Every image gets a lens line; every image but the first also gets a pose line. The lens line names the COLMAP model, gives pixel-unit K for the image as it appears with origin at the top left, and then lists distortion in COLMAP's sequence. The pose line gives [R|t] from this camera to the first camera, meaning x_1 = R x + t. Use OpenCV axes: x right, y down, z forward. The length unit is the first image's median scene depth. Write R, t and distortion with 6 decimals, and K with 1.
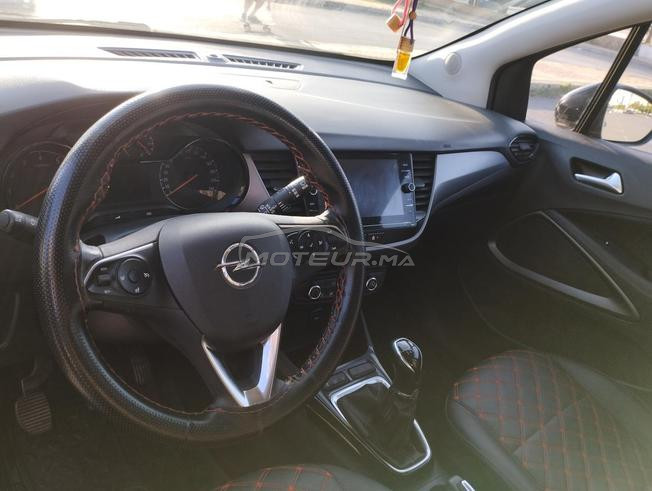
lens RADIAL K [[562.2, 0, 326.0], [0, 562.2, 245.5], [0, 0, 1]] dist [0.071348, -0.002090]
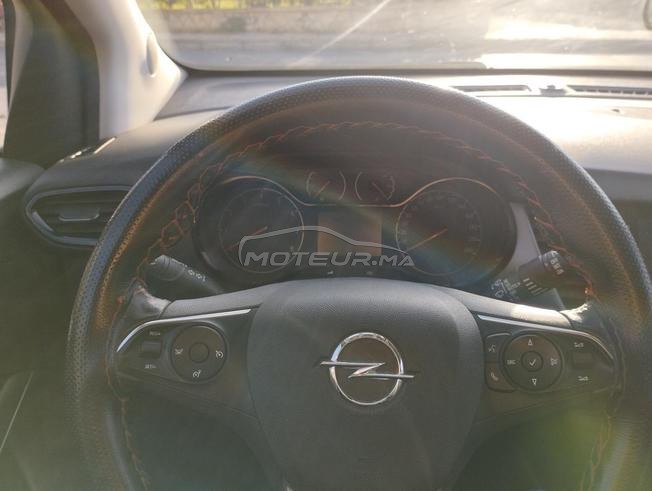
lens RADIAL K [[562.2, 0, 326.0], [0, 562.2, 245.5], [0, 0, 1]] dist [0.071348, -0.002090]
pose [[0.757749, 0.089504, -0.646378, 0.163183], [-0.163274, 0.985046, -0.055006, -0.046944], [0.631789, 0.147218, 0.761032, 0.426371]]
